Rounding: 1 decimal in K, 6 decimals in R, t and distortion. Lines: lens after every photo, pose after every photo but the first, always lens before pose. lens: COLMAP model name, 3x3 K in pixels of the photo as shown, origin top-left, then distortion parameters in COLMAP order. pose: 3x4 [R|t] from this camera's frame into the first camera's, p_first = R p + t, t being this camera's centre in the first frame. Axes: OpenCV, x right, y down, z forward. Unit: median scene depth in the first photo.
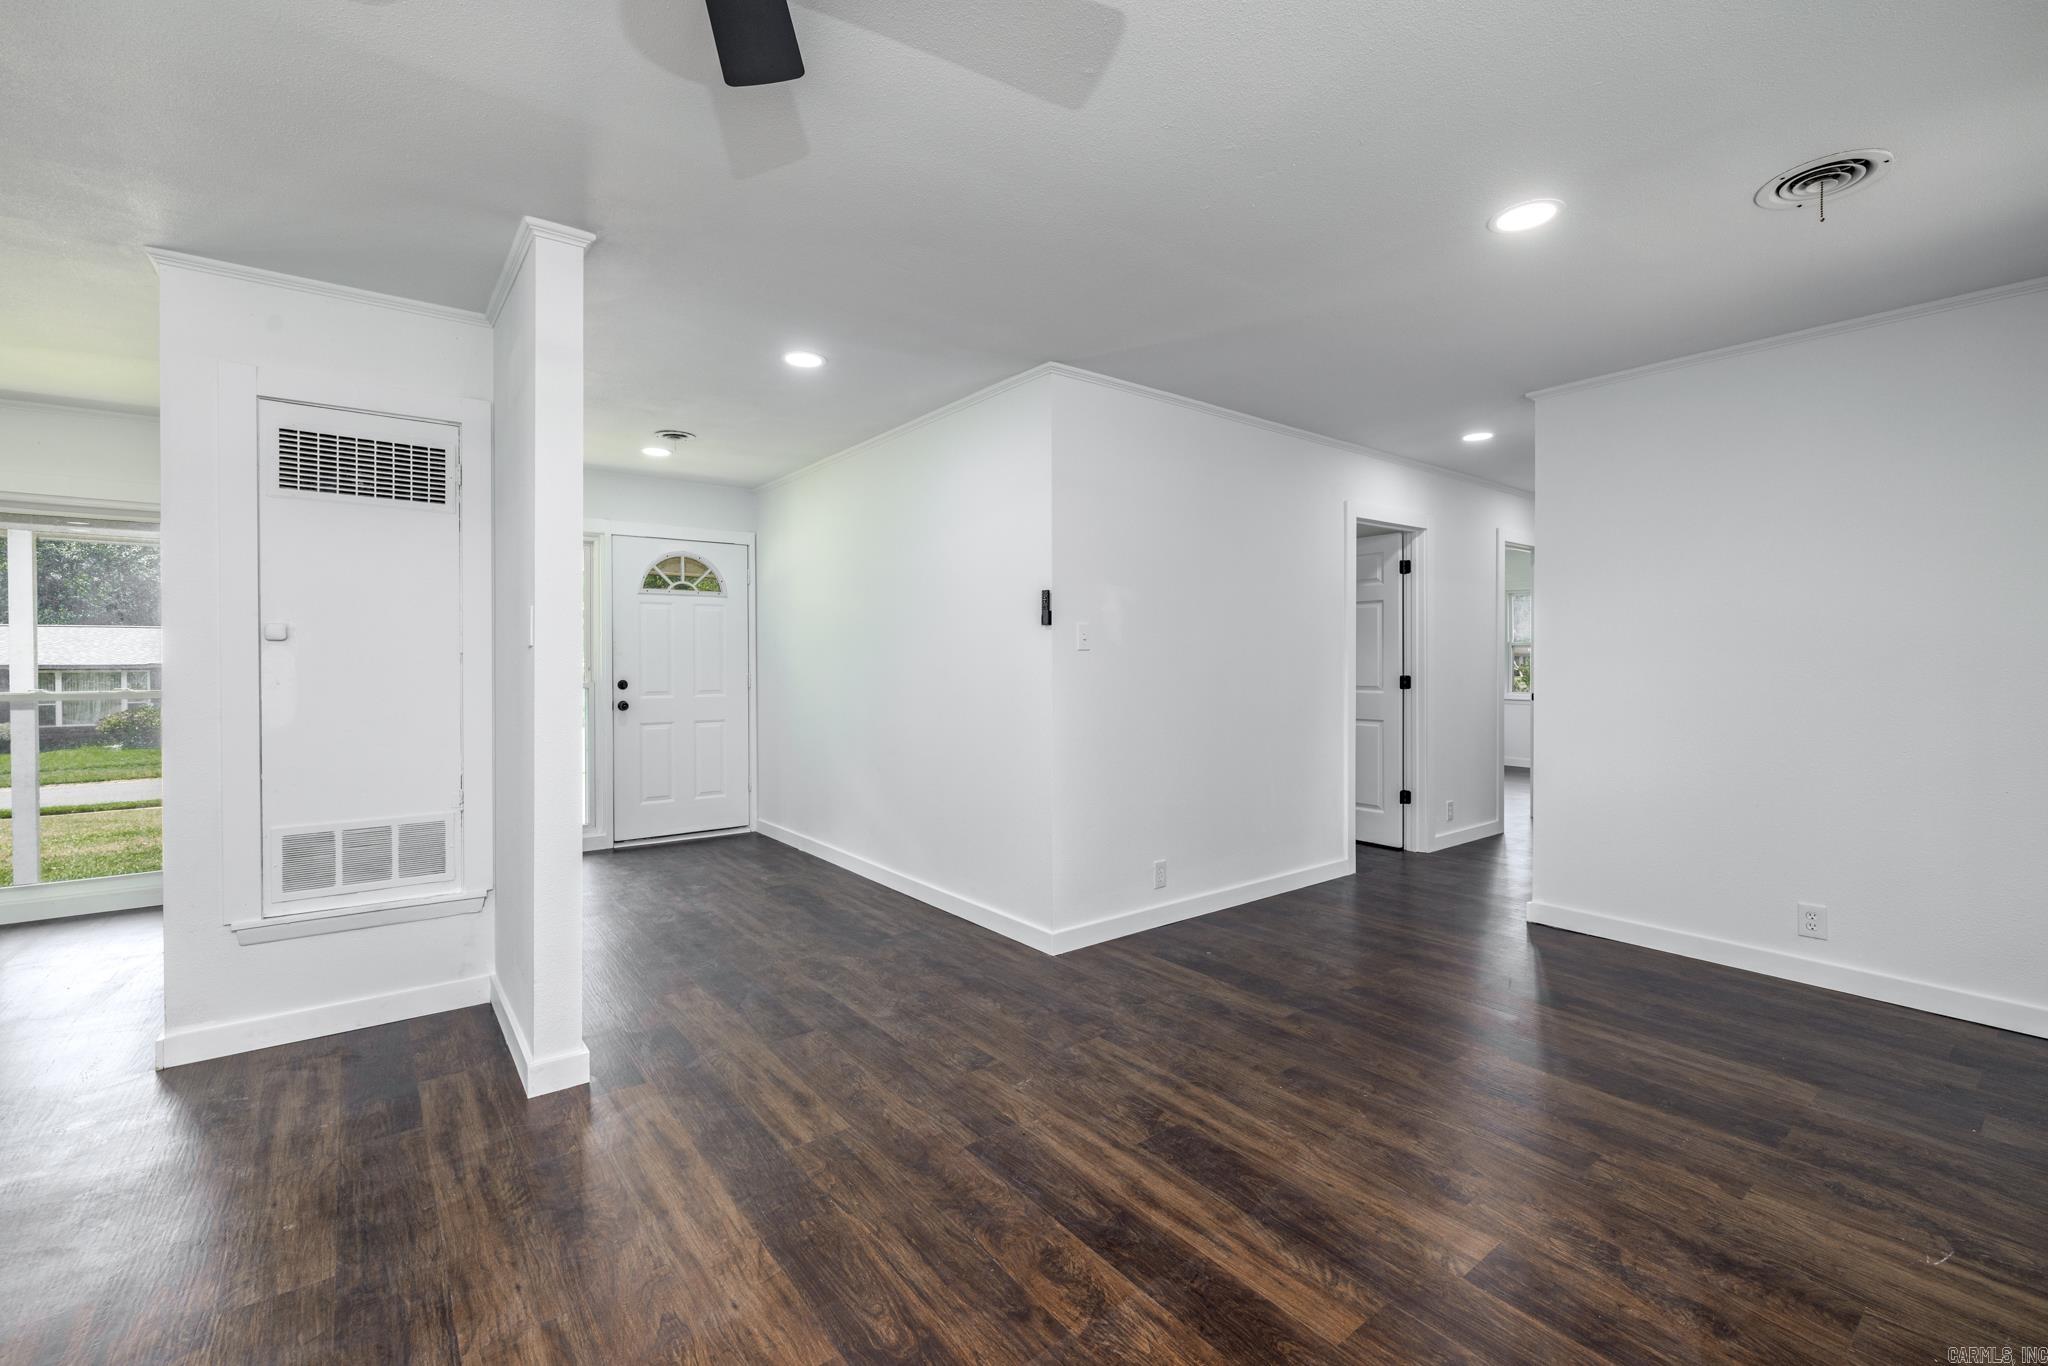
lens RADIAL K [[855.9, 0, 1011.0], [0, 855.9, 667.8], [0, 0, 1]] dist [0.002453, 0.000120]
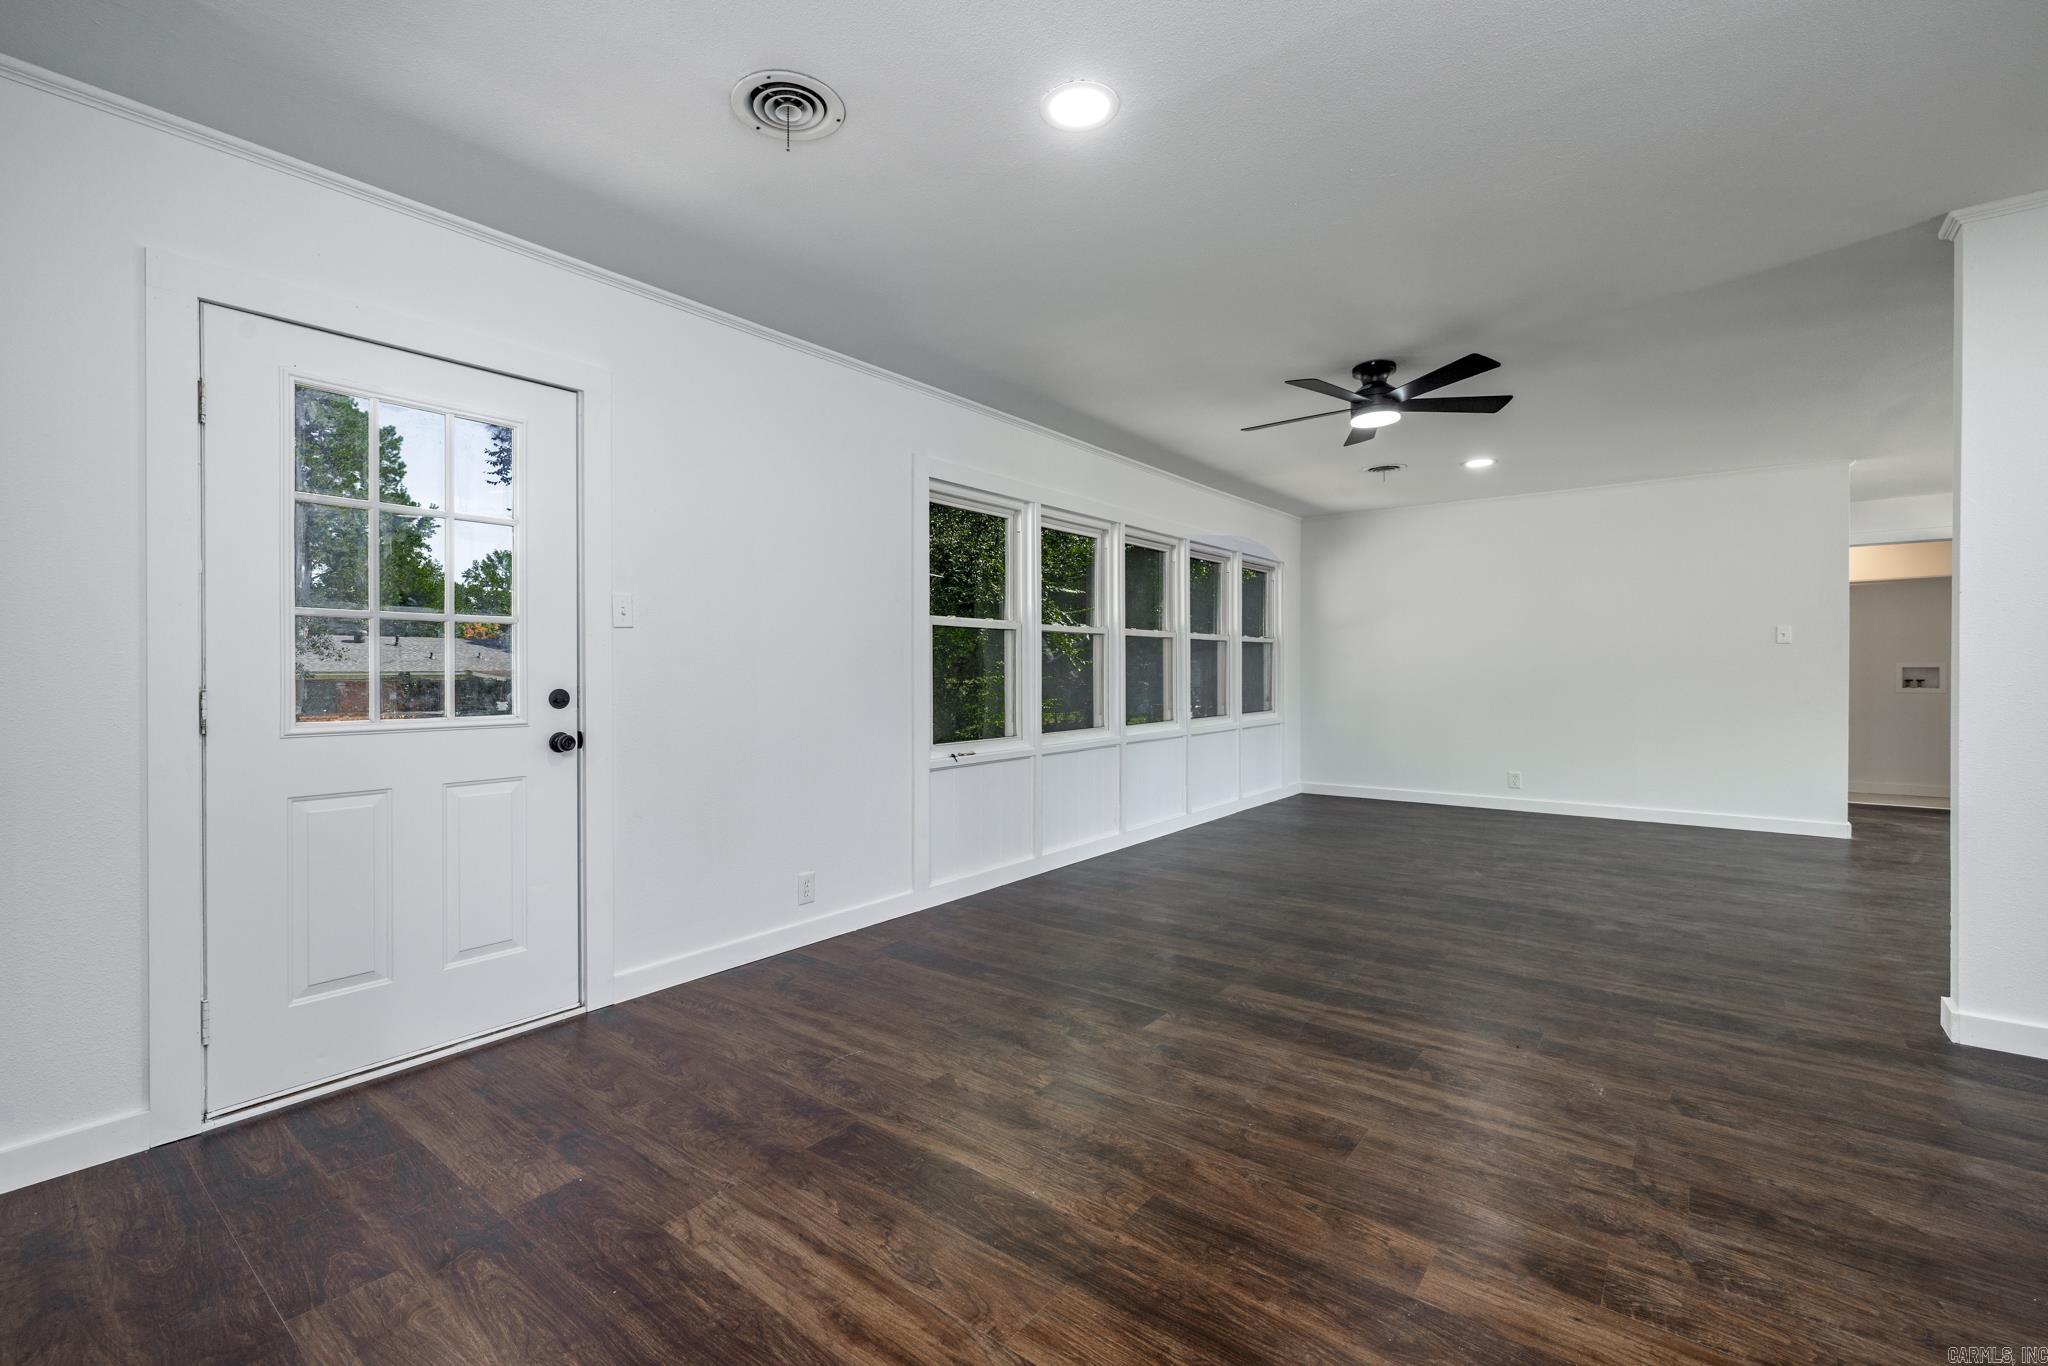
lens RADIAL K [[855.9, 0, 1011.0], [0, 855.9, 667.8], [0, 0, 1]] dist [0.002453, 0.000120]
pose [[-0.971927, 0.003480, -0.235257, 0.939560], [0.002352, 0.999984, 0.005078, 0.039873], [0.235271, 0.004382, -0.971920, 1.966328]]
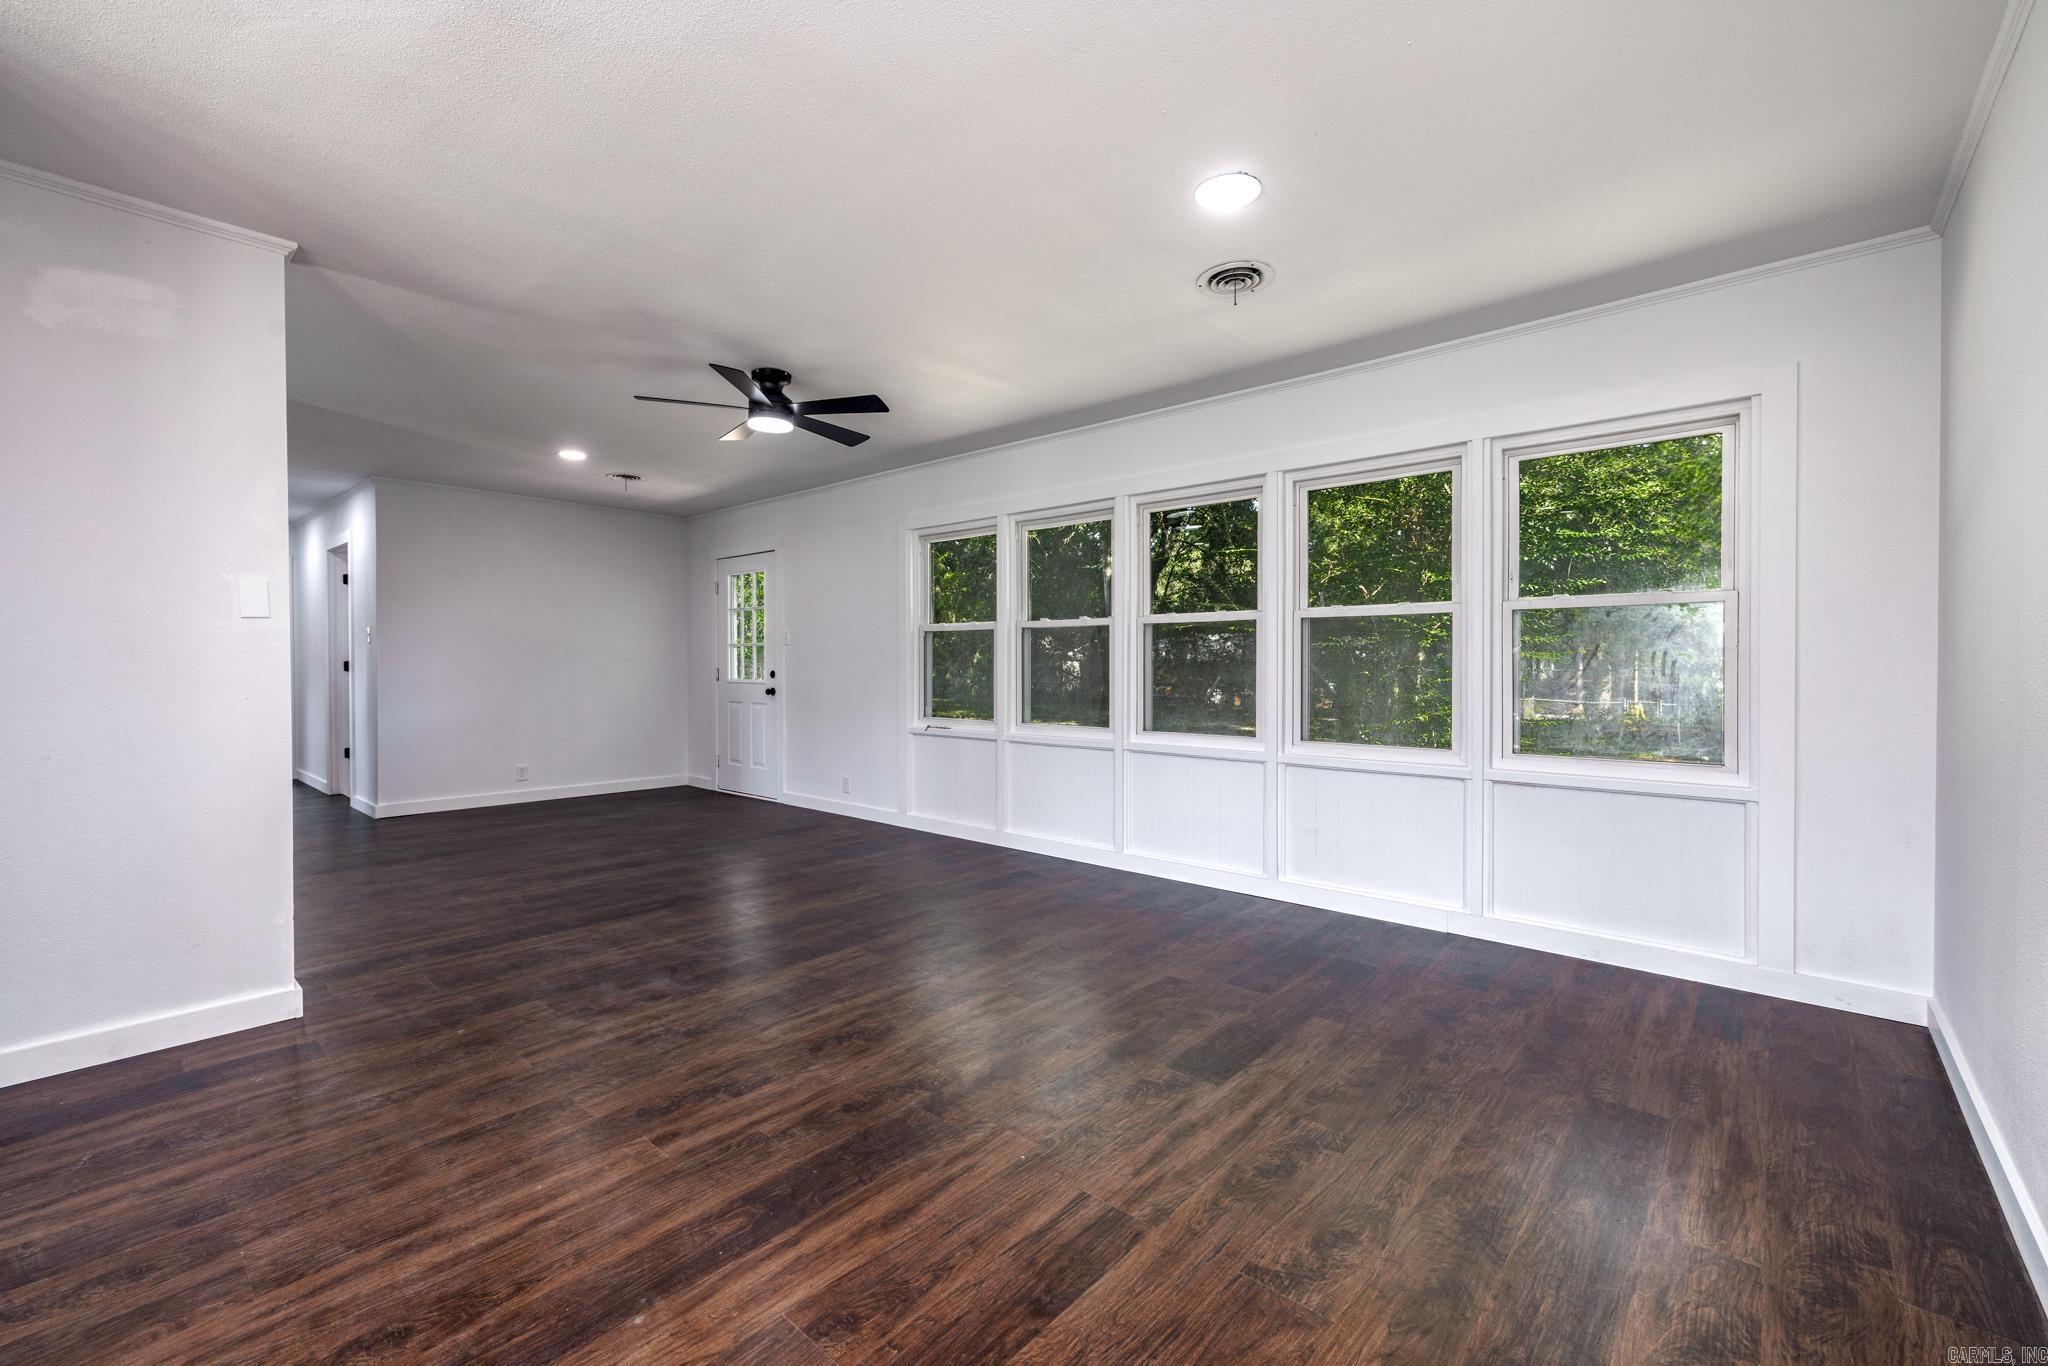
lens RADIAL K [[855.9, 0, 1011.0], [0, 855.9, 667.8], [0, 0, 1]] dist [0.002453, 0.000120]
pose [[-0.187087, -0.010441, 0.982288, -2.053564], [0.014161, 0.999811, 0.013325, 0.035348], [-0.982241, 0.016403, -0.186904, 0.301260]]
